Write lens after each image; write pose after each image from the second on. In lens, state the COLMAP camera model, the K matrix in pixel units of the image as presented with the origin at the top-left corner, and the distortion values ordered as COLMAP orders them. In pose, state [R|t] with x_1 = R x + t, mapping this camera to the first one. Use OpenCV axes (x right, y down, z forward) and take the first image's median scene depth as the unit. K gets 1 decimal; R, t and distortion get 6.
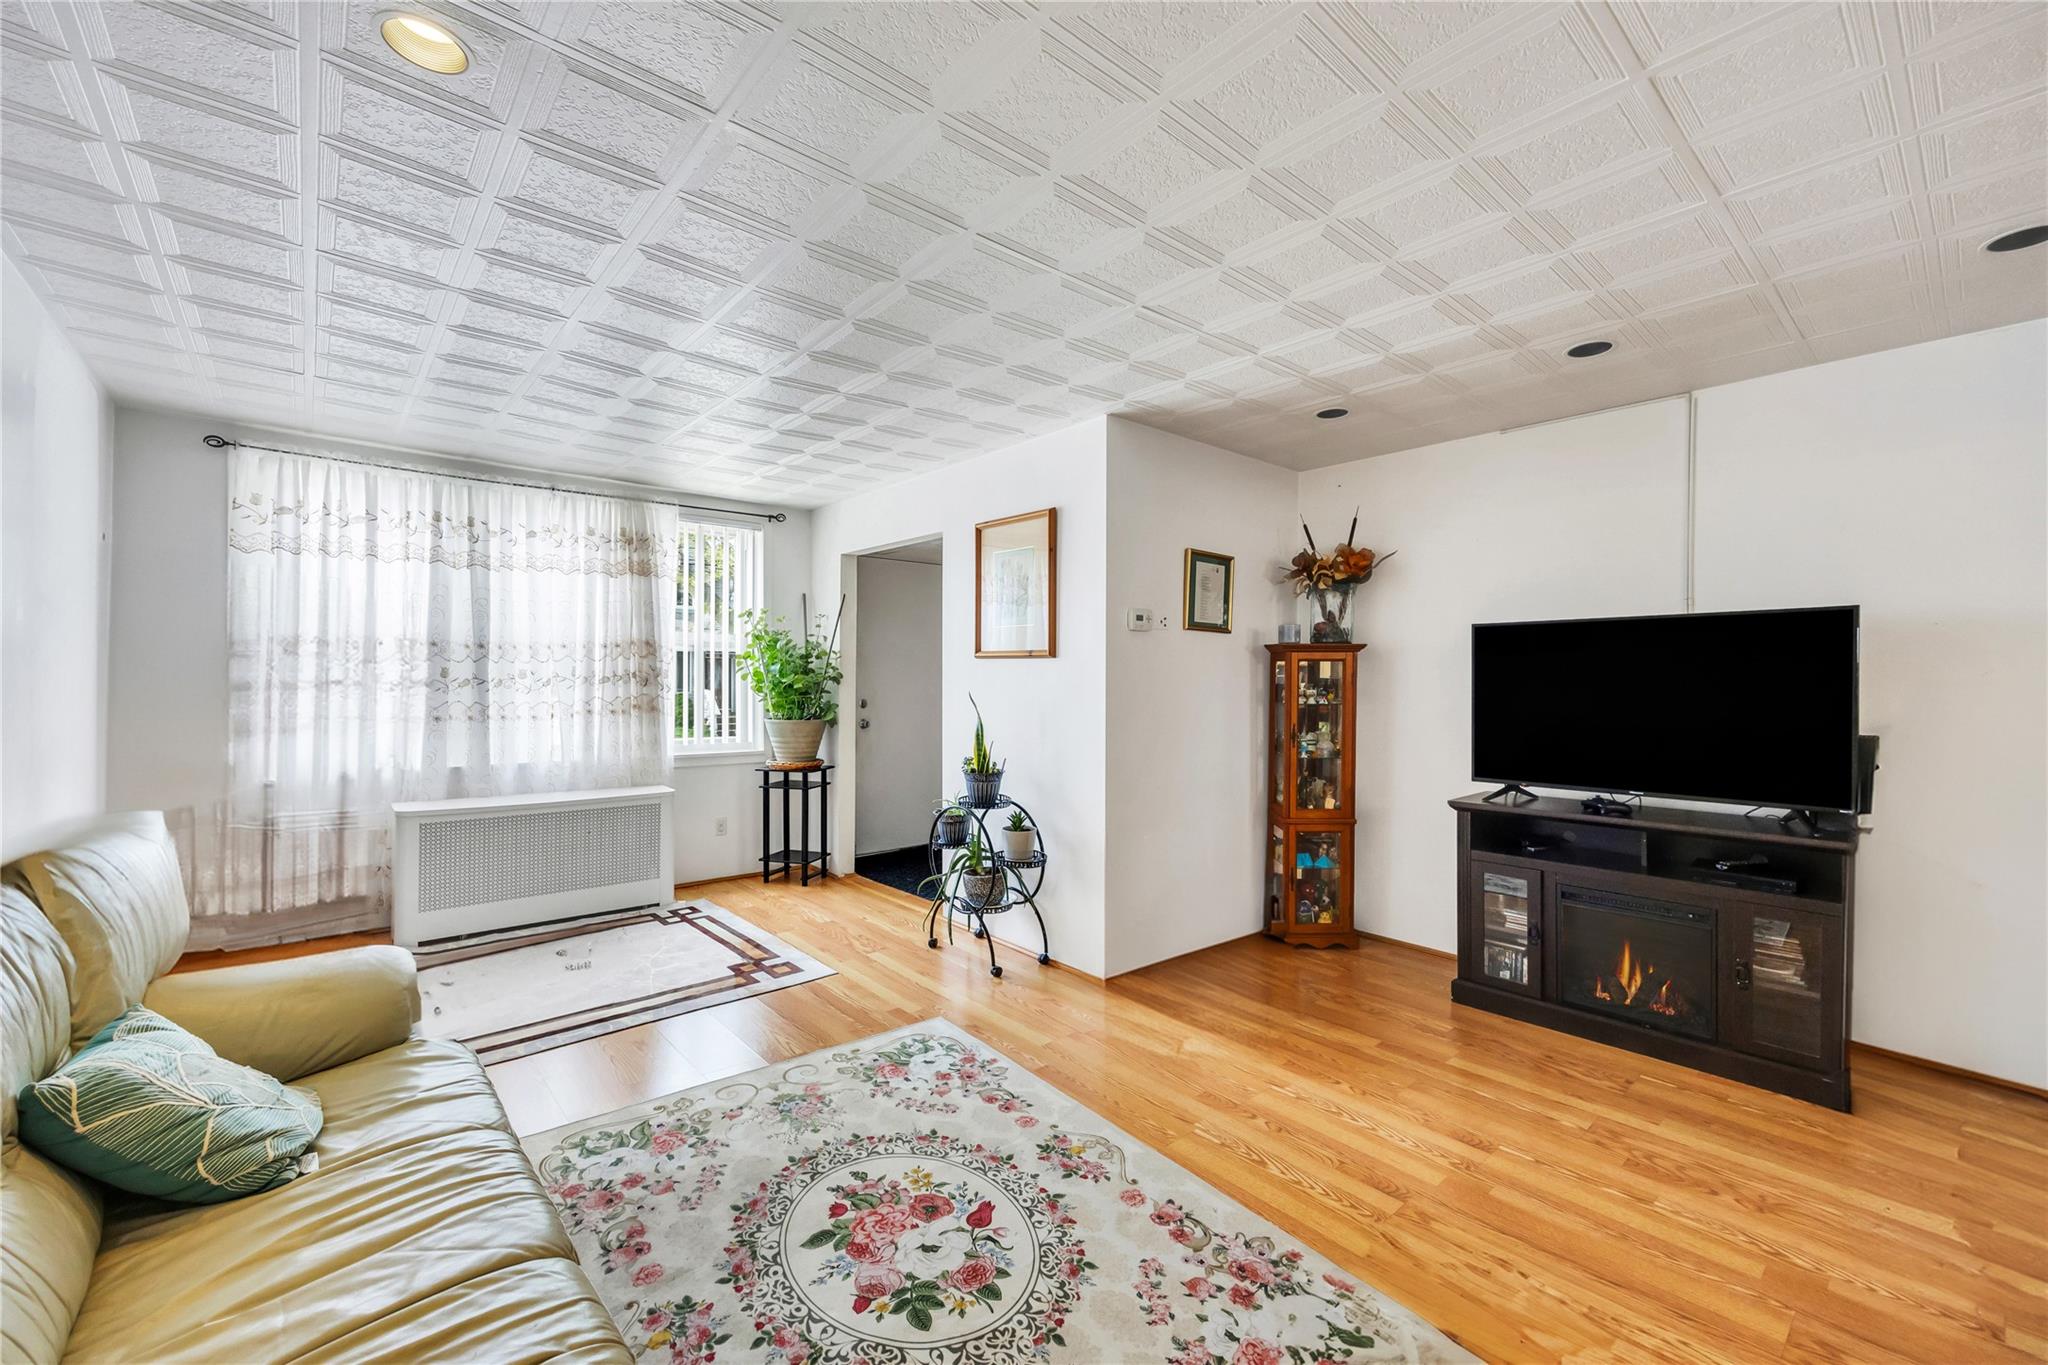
lens RADIAL K [[825.3, 0, 1030.9], [0, 825.3, 681.4], [0, 0, 1]] dist [0.011373, 0.000388]
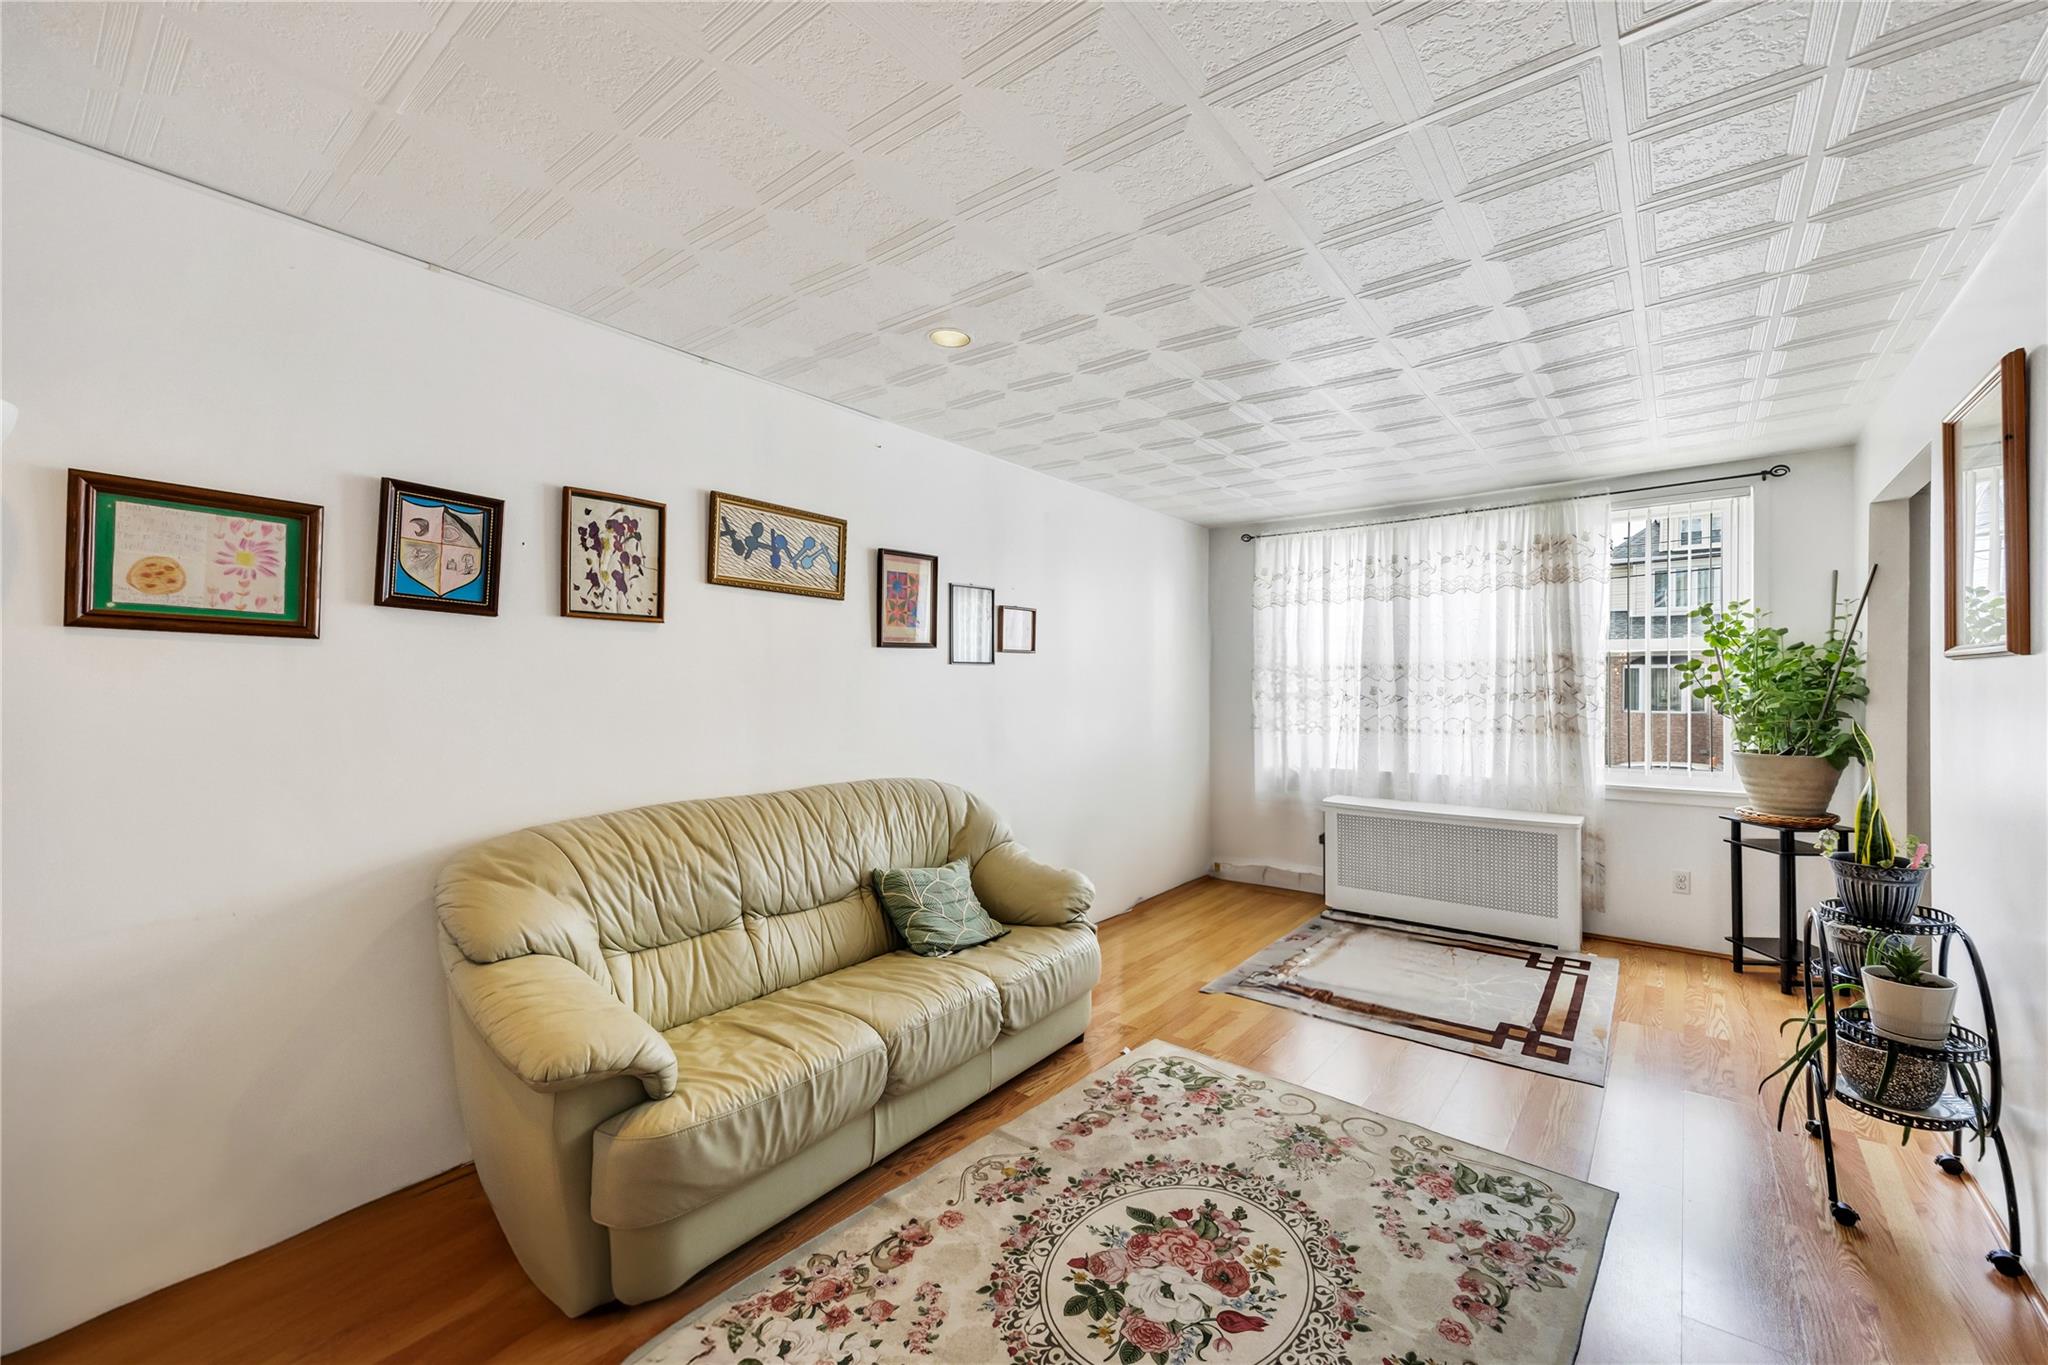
lens RADIAL K [[825.3, 0, 1032.0], [0, 825.3, 683.9], [0, 0, 1]] dist [0.011373, 0.000388]
pose [[0.192883, -0.014301, -0.981118, 0.537455], [-0.002096, 0.999885, -0.014987, -0.002232], [0.981220, 0.004947, 0.192831, 0.442655]]
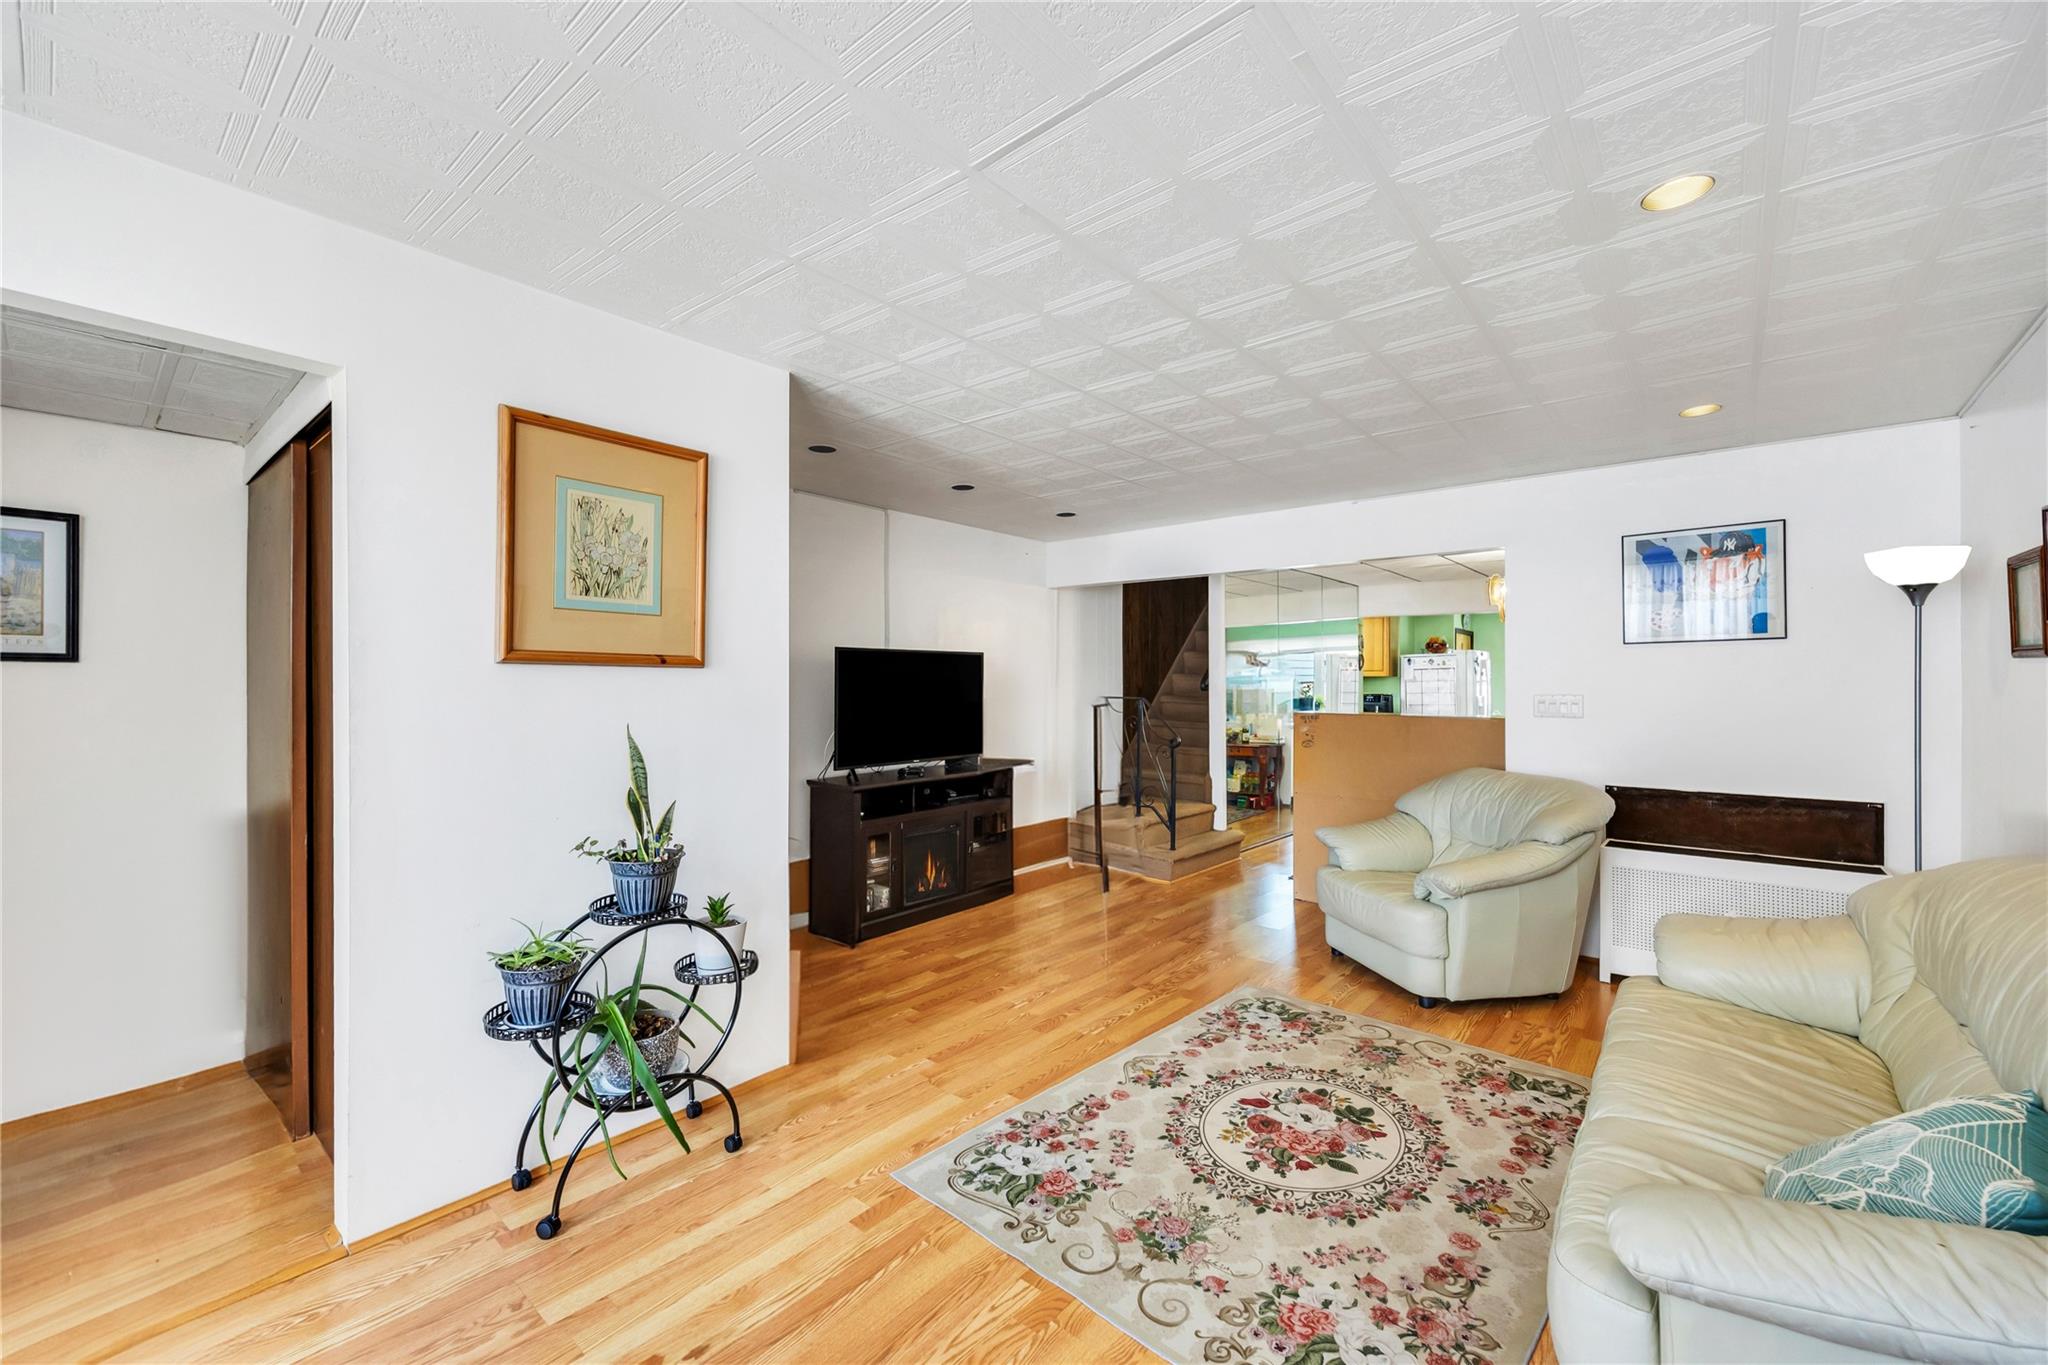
lens RADIAL K [[825.3, 0, 1024.9], [0, 825.3, 677.4], [0, 0, 1]] dist [0.011373, 0.000388]
pose [[-0.152512, 0.000201, 0.988302, -0.942671], [-0.002206, 0.999997, -0.000544, -0.027690], [-0.988299, -0.002263, -0.152511, 1.121645]]
